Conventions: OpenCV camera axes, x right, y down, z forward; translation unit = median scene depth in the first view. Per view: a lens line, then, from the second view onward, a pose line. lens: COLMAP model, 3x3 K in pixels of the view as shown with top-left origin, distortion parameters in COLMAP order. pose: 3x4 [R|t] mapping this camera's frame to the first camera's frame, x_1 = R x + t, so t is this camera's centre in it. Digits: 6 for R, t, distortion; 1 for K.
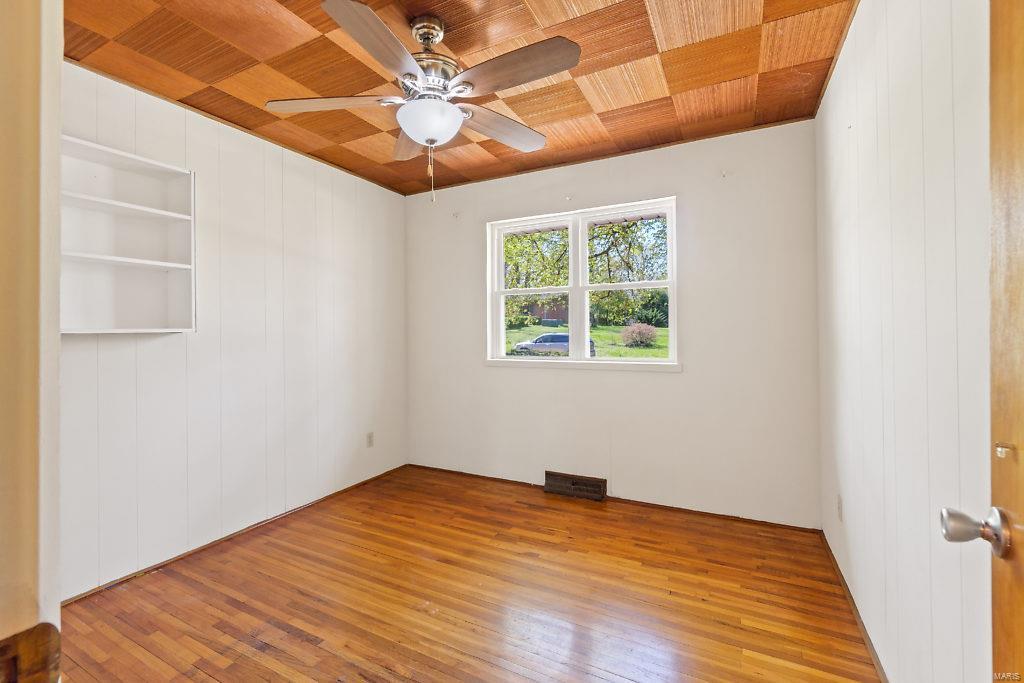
lens RADIAL K [[451.5, 0, 506.1], [0, 451.5, 335.3], [0, 0, 1]] dist [0.001920, -0.000719]
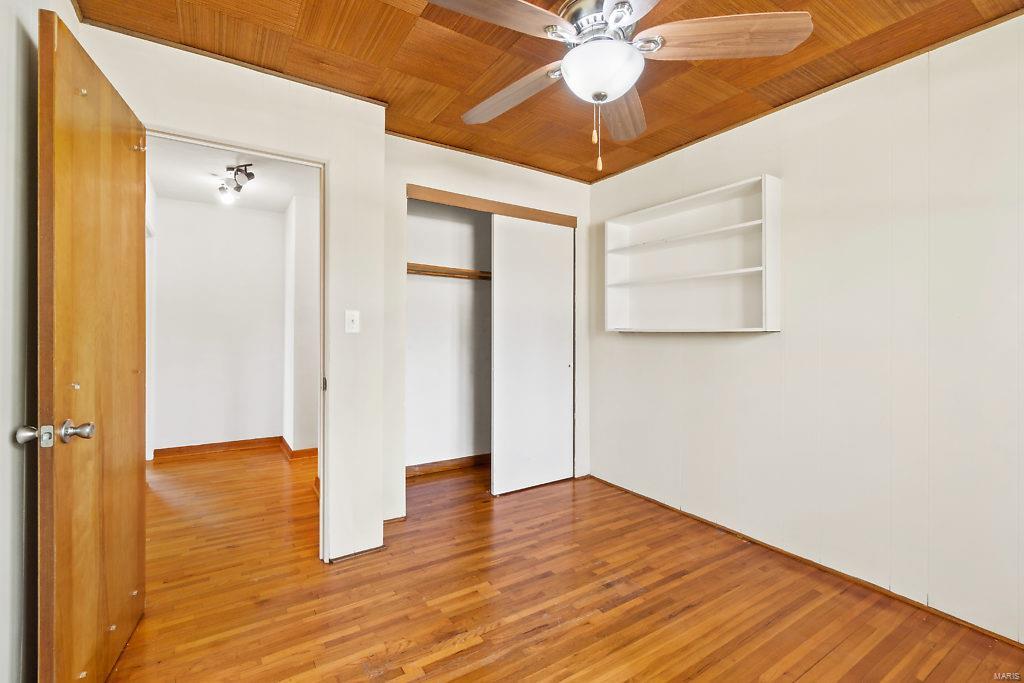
lens RADIAL K [[451.5, 0, 504.6], [0, 451.5, 339.1], [0, 0, 1]] dist [0.001920, -0.000719]
pose [[-0.525924, 0.008386, -0.850490, 0.555982], [-0.001180, 0.999943, 0.010589, -0.000787], [0.850531, 0.006572, -0.525885, 1.172098]]
